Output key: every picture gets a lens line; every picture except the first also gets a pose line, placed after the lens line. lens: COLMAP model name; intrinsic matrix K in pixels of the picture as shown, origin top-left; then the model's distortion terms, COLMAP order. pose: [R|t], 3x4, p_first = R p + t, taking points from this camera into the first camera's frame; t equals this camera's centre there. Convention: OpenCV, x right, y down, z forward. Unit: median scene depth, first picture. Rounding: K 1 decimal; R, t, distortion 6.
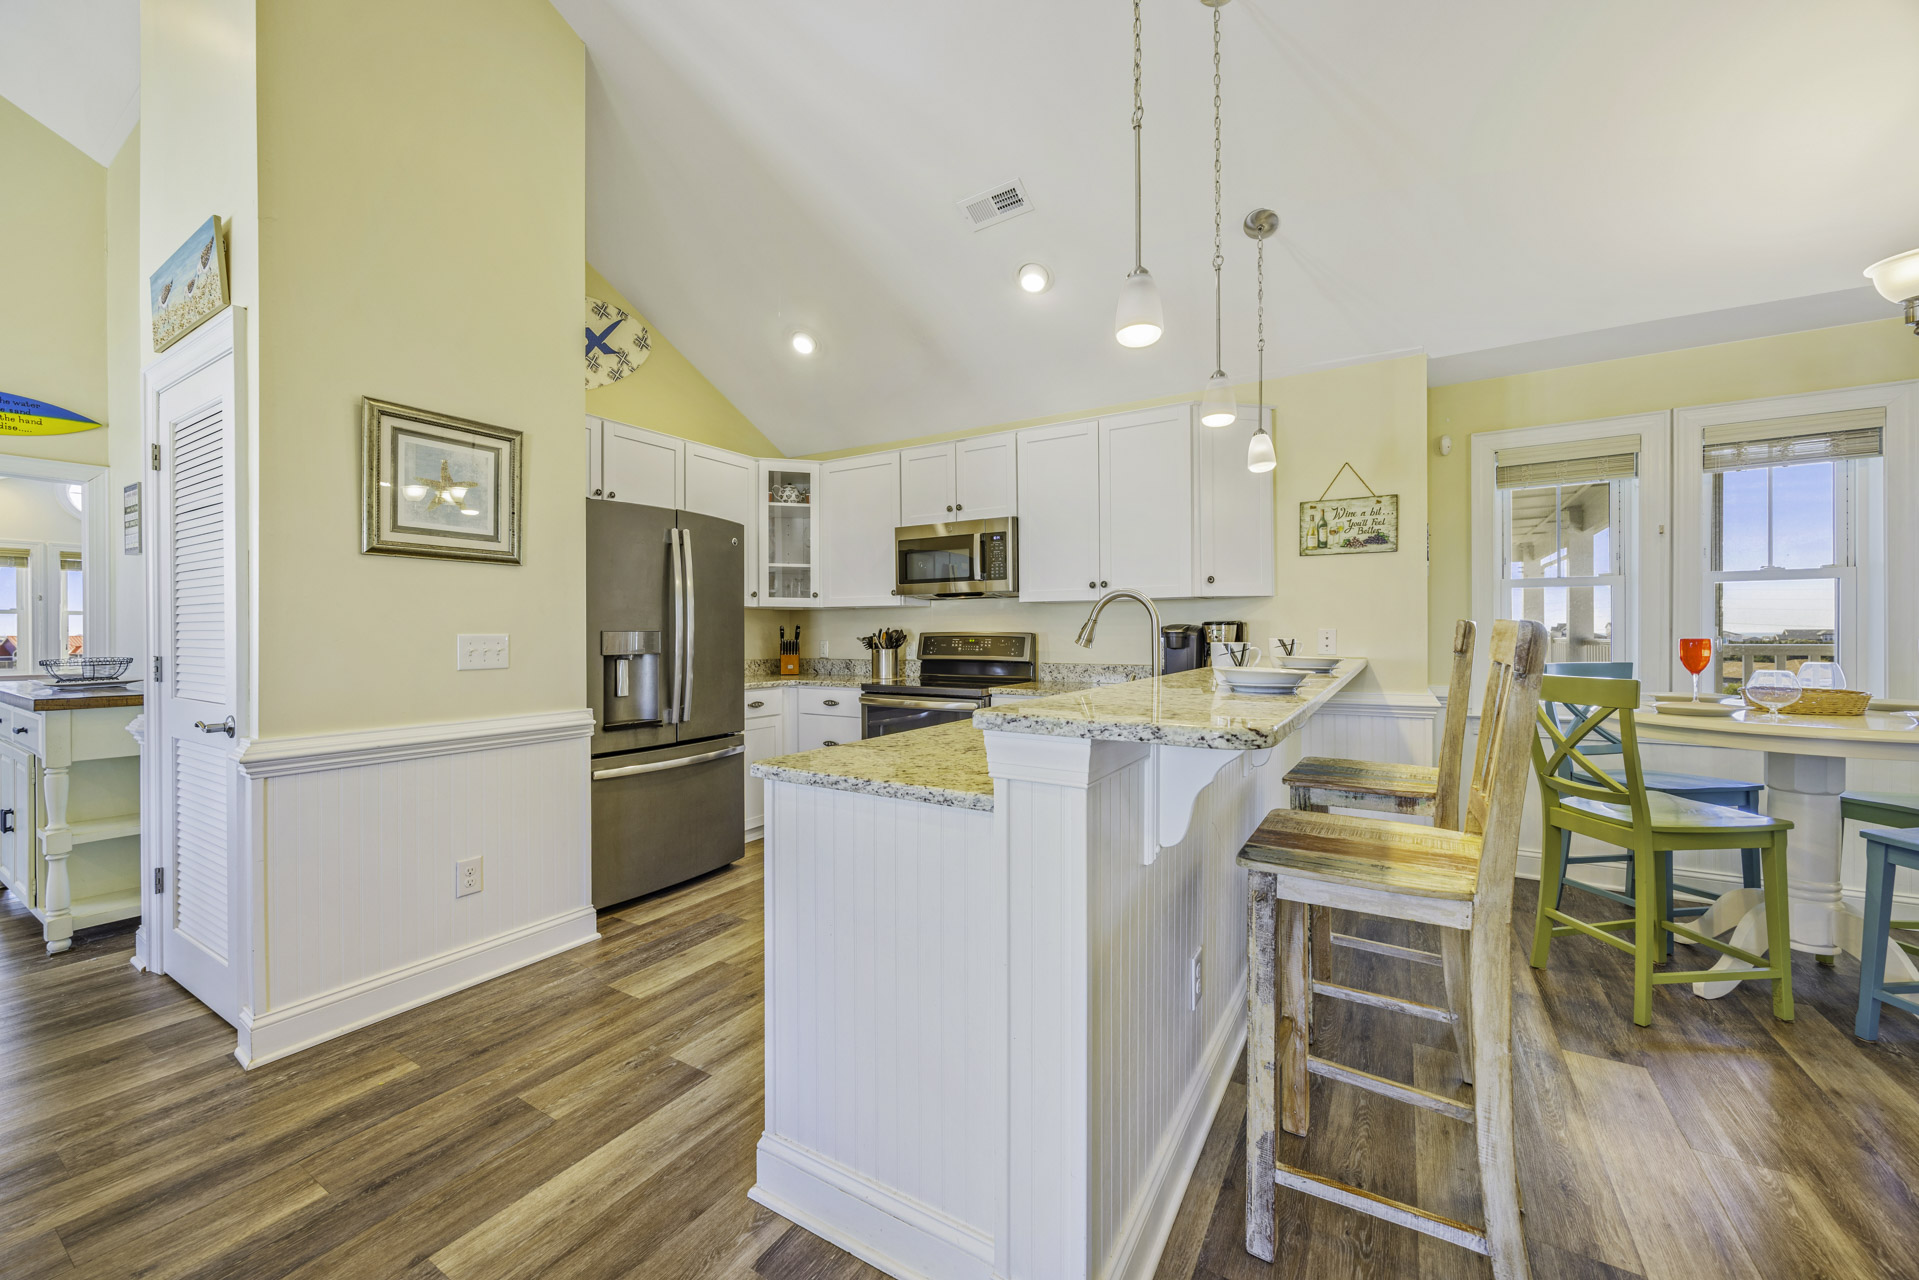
lens RADIAL K [[753.6, 0, 939.8], [0, 753.6, 633.1], [0, 0, 1]] dist [0.000234, -0.000665]
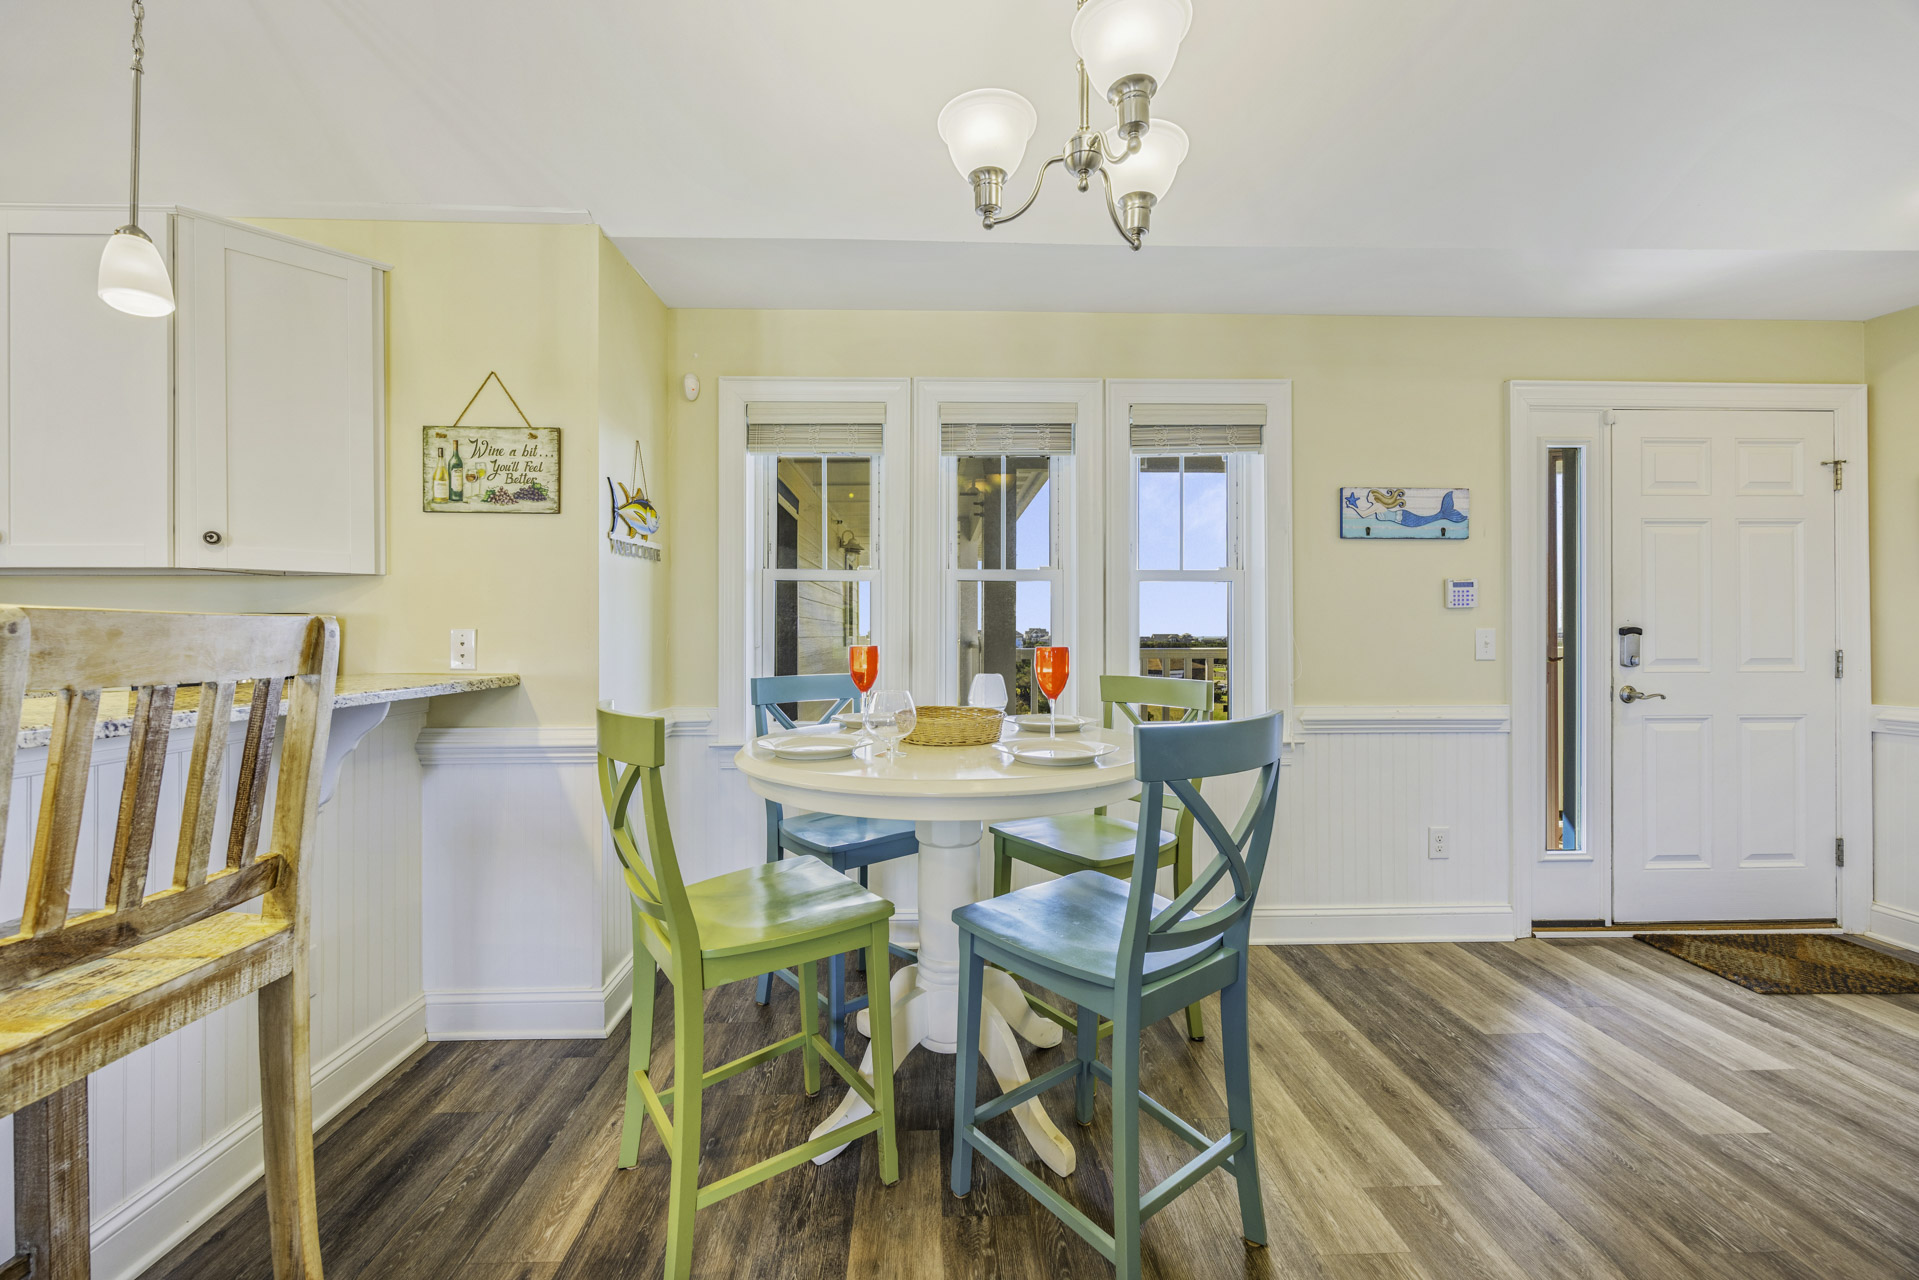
lens RADIAL K [[753.6, 0, 950.3], [0, 753.6, 634.6], [0, 0, 1]] dist [0.000234, -0.000665]
pose [[0.834722, 0.004025, 0.550657, 0.517795], [-0.005250, 0.999986, 0.000650, -0.003855], [-0.550647, -0.003433, 0.834731, 0.248948]]
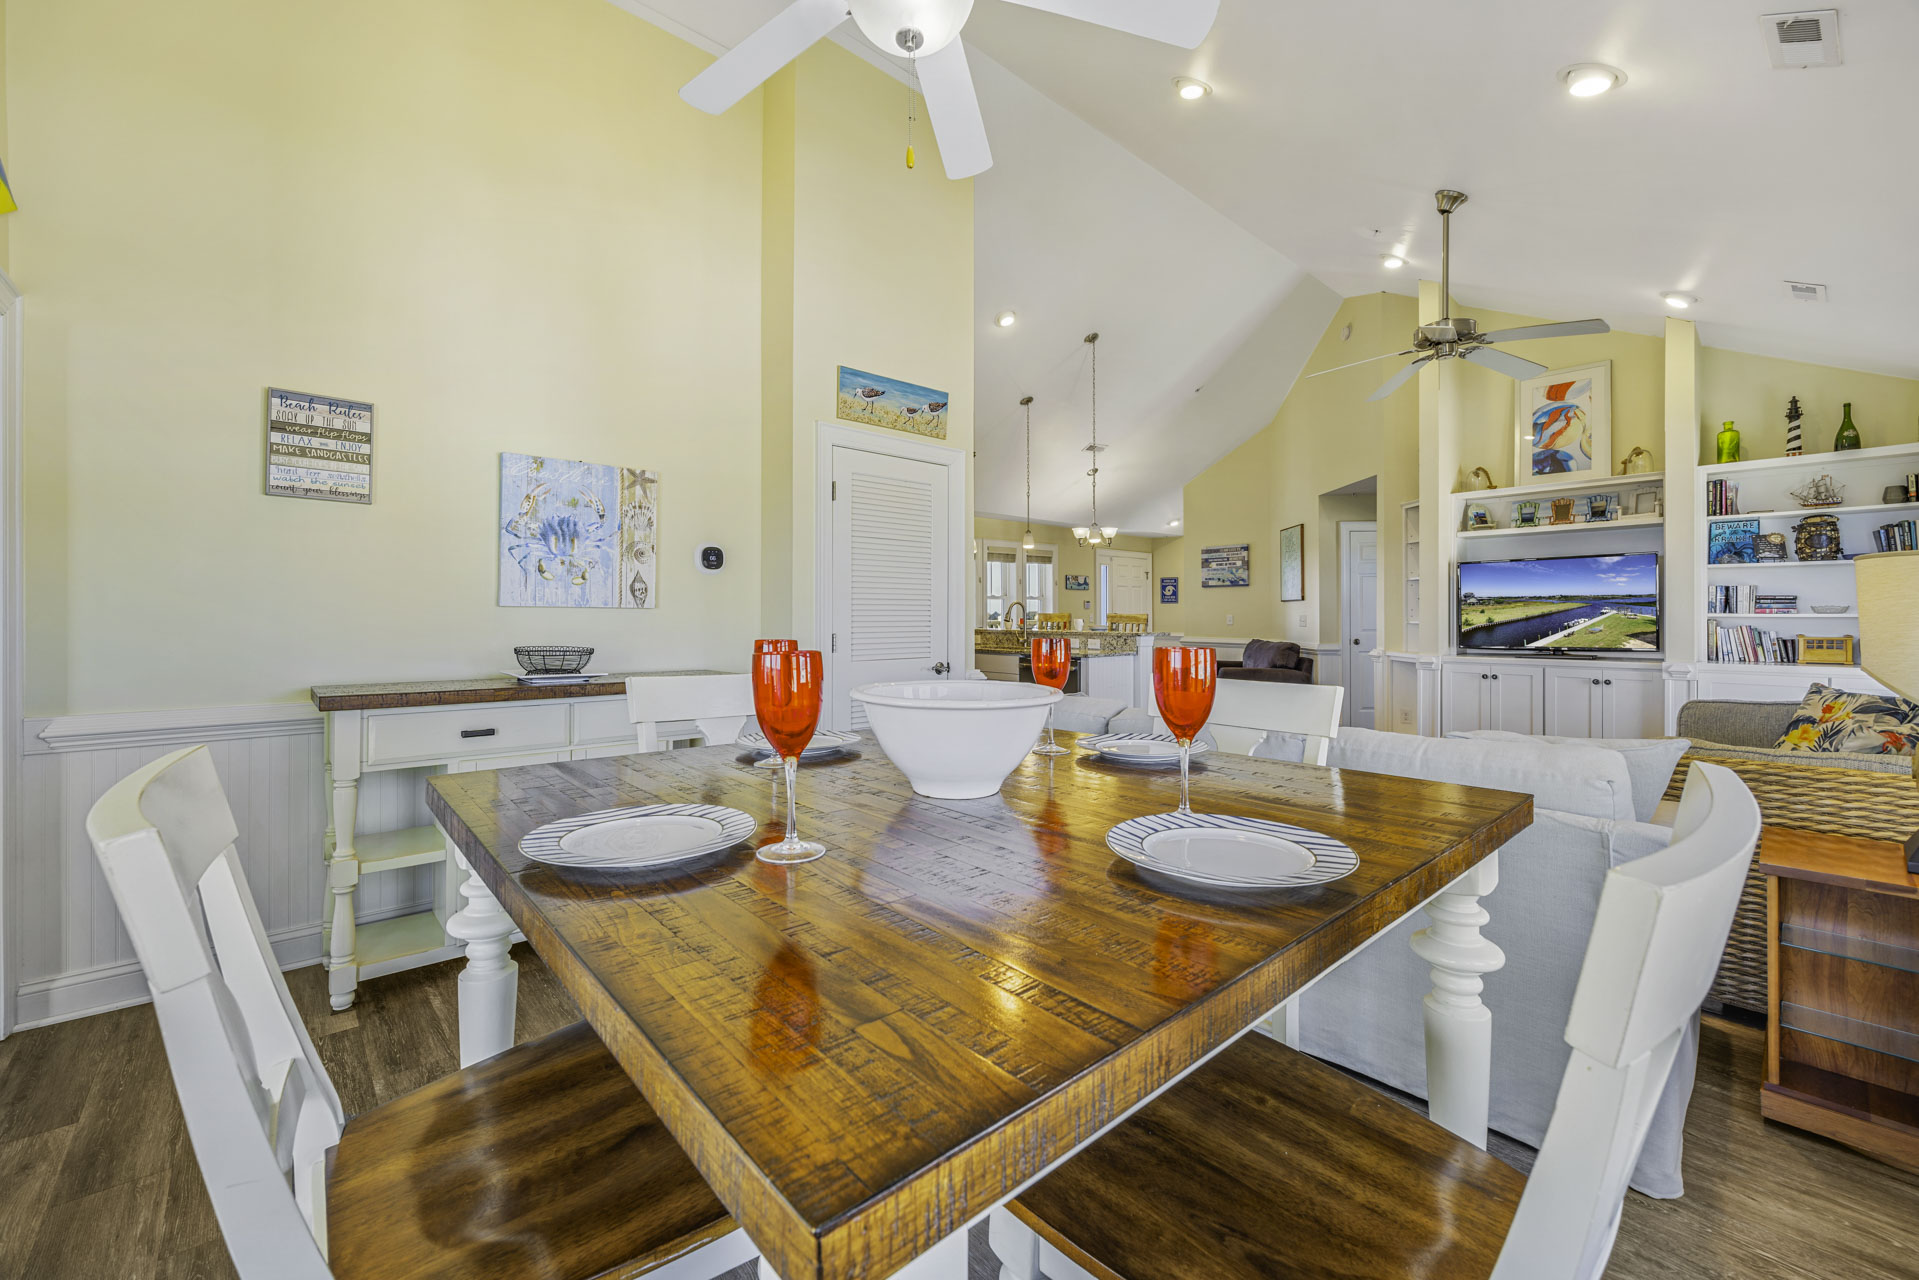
lens RADIAL K [[753.6, 0, 943.3], [0, 753.6, 615.0], [0, 0, 1]] dist [0.000234, -0.000665]
pose [[0.294614, 0.002611, 0.955613, -1.733390], [-0.001129, 0.999997, -0.002384, 0.000081], [-0.955616, -0.000377, 0.294615, 0.285553]]
